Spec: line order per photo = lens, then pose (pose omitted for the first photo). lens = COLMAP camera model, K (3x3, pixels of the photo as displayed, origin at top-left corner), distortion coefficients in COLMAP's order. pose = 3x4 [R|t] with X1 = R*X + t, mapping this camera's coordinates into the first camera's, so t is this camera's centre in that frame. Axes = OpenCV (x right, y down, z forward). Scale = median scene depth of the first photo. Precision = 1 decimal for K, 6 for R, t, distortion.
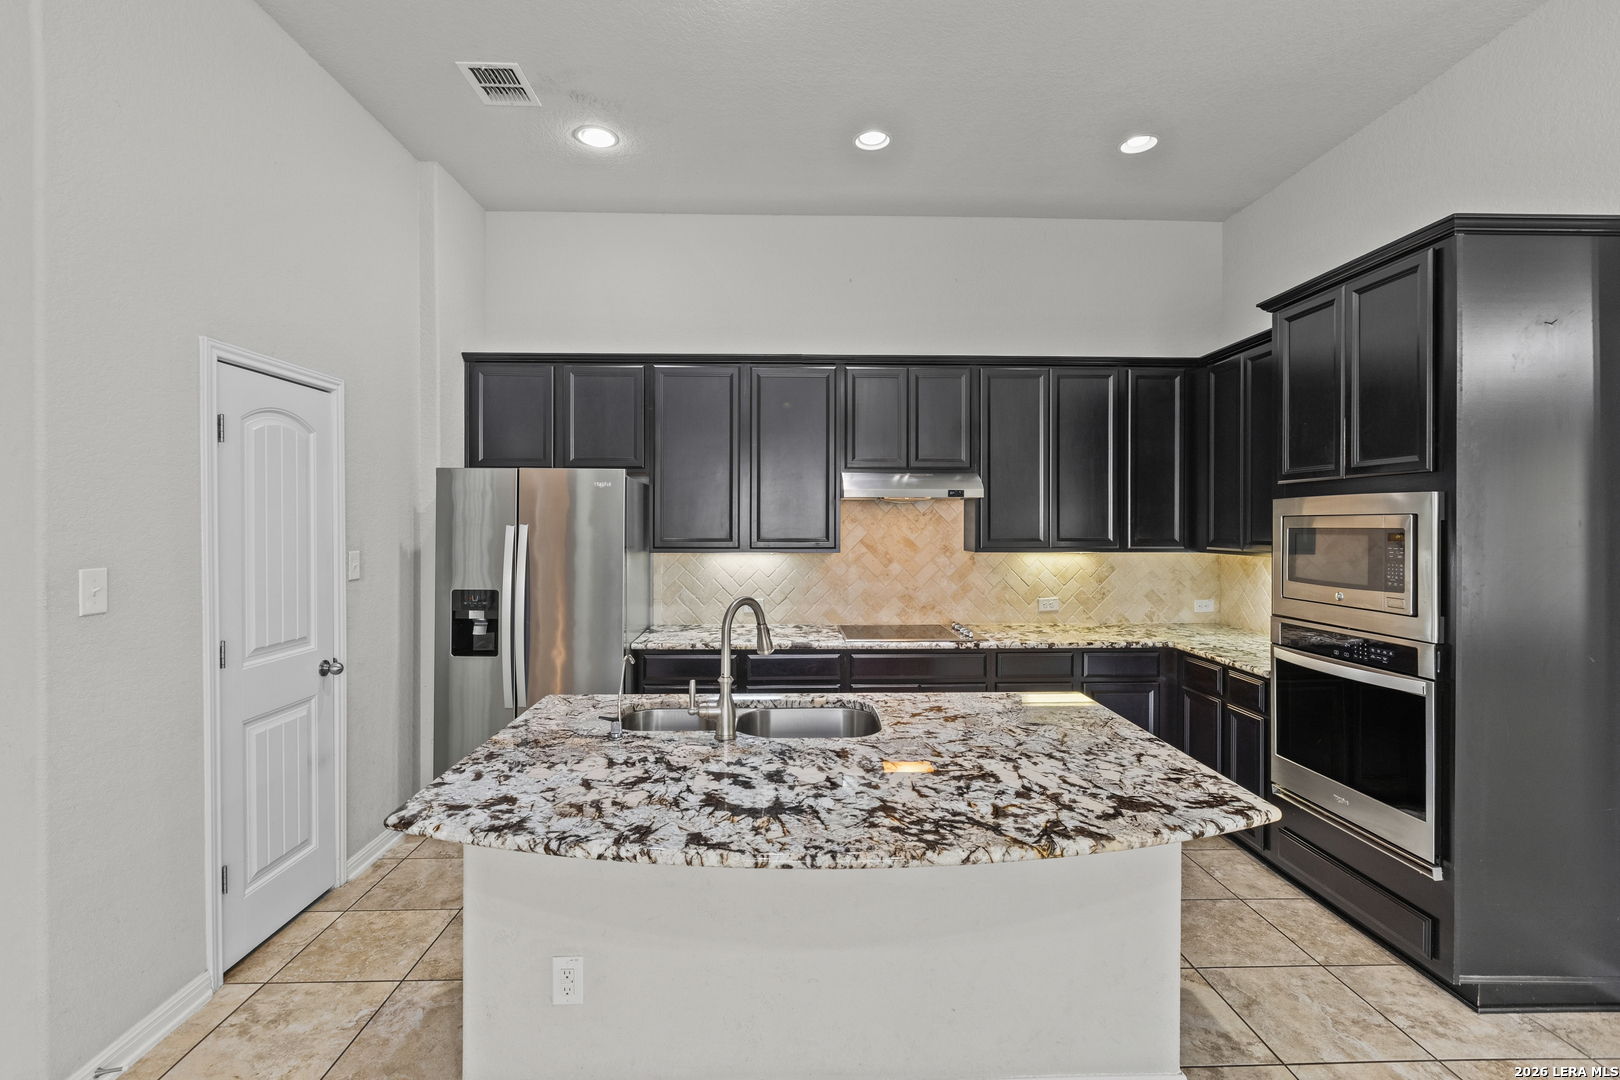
lens RADIAL K [[724.2, 0, 804.1], [0, 724.2, 531.6], [0, 0, 1]] dist [0.000277, -0.000647]
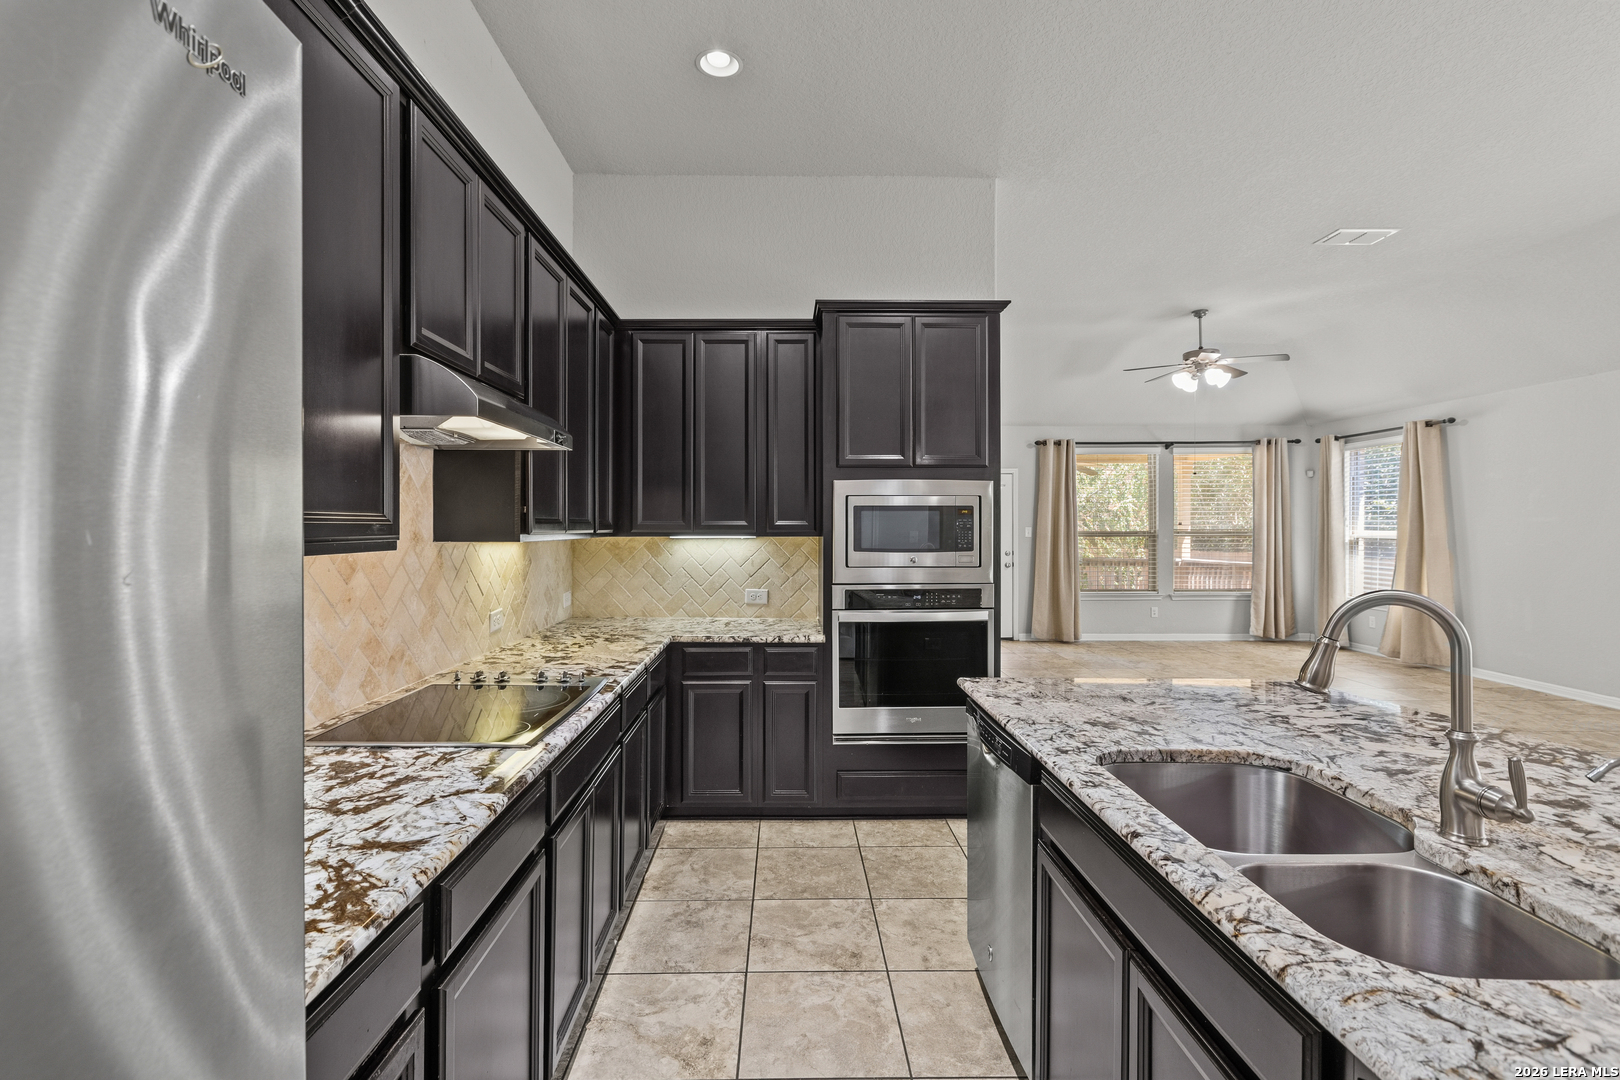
lens RADIAL K [[724.2, 0, 802.1], [0, 724.2, 527.6], [0, 0, 1]] dist [0.000277, -0.000647]
pose [[0.013956, -0.002305, 0.999900, -0.564320], [0.010006, 0.999948, 0.002166, 0.030744], [-0.999853, 0.009975, 0.013979, 1.255760]]
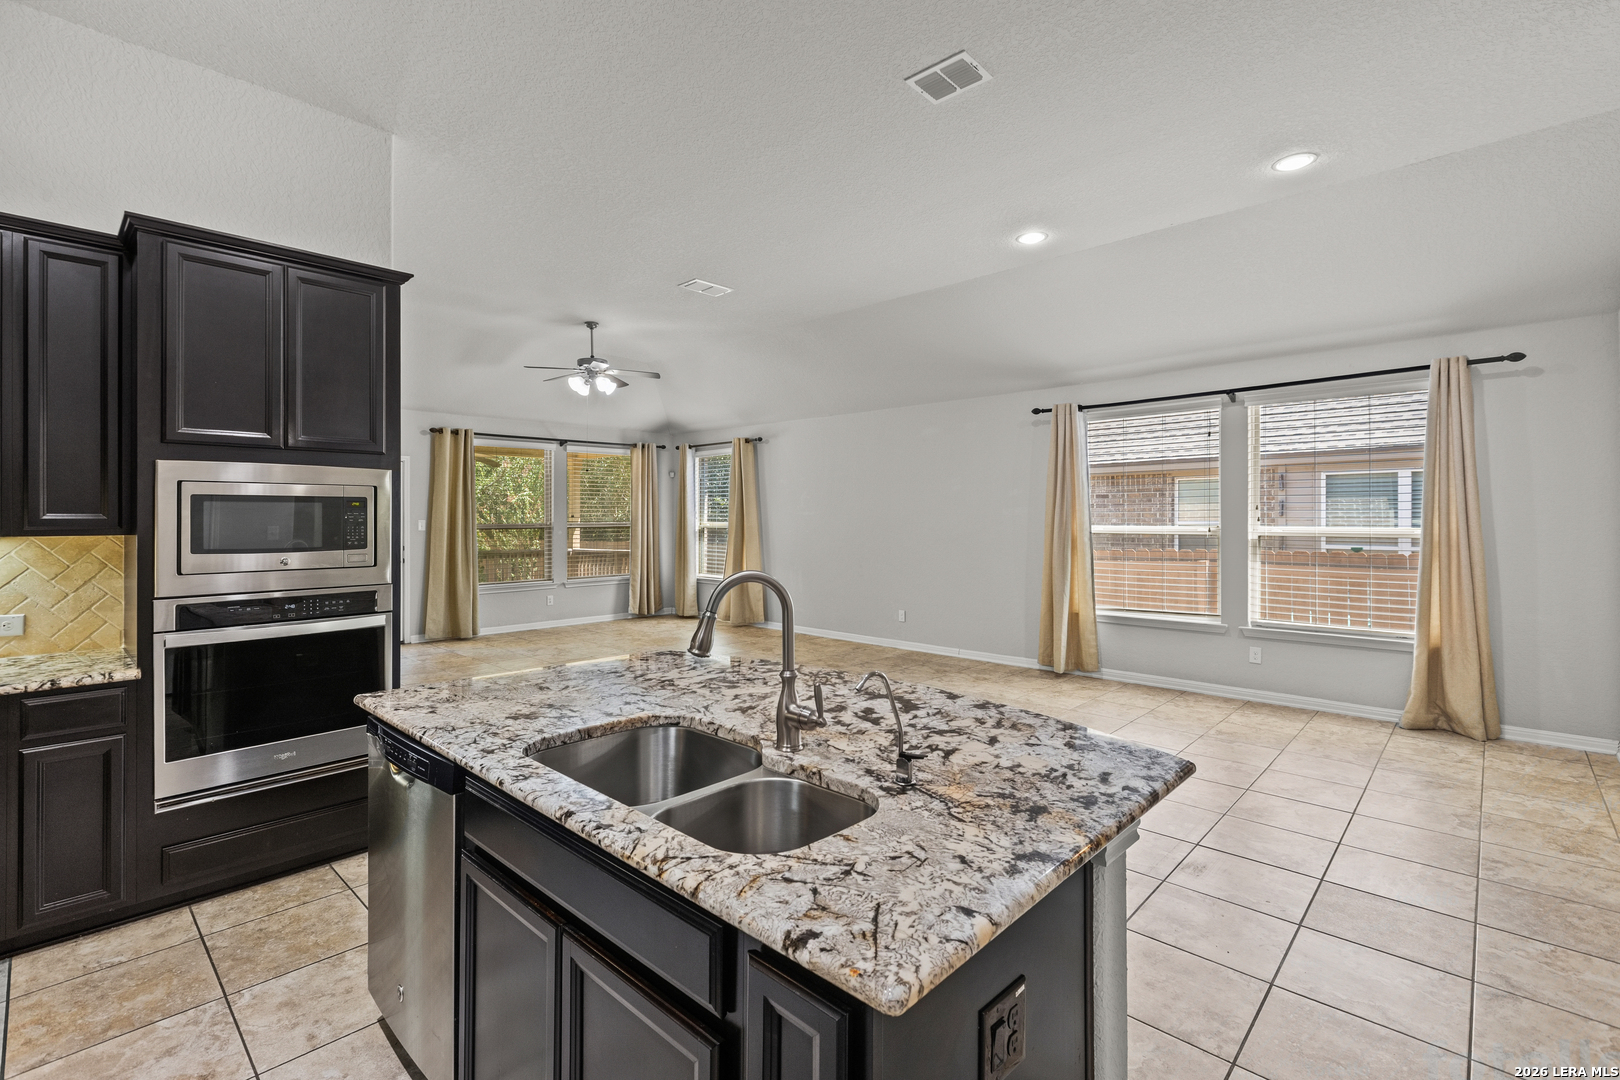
lens RADIAL K [[724.2, 0, 801.2], [0, 724.2, 520.0], [0, 0, 1]] dist [0.000277, -0.000647]
pose [[-0.699381, -0.001366, 0.714747, -0.559942], [0.007940, 0.999922, 0.009680, 0.027589], [-0.714705, 0.012446, -0.699316, 1.277679]]
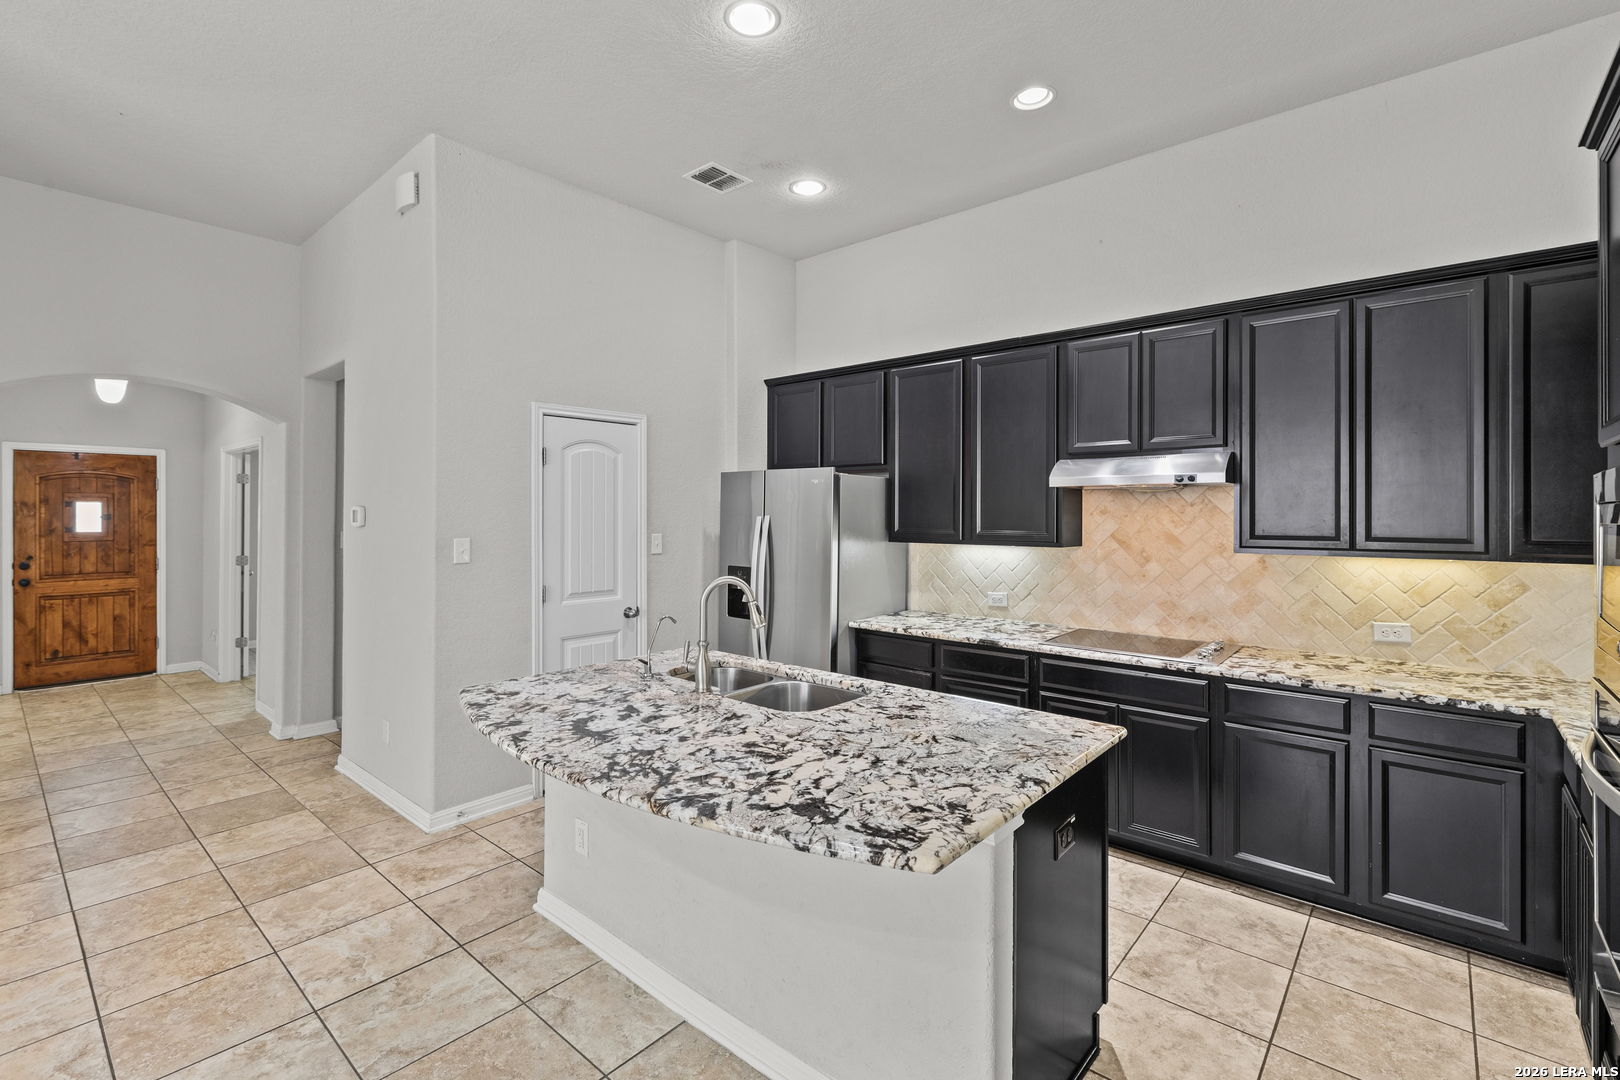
lens RADIAL K [[724.2, 0, 804.4], [0, 724.2, 514.4], [0, 0, 1]] dist [0.000277, -0.000647]
pose [[0.732632, 0.000430, -0.680625, 0.702335], [-0.010084, 0.999897, -0.010223, 0.000165], [0.680550, 0.014353, 0.732561, 0.187703]]
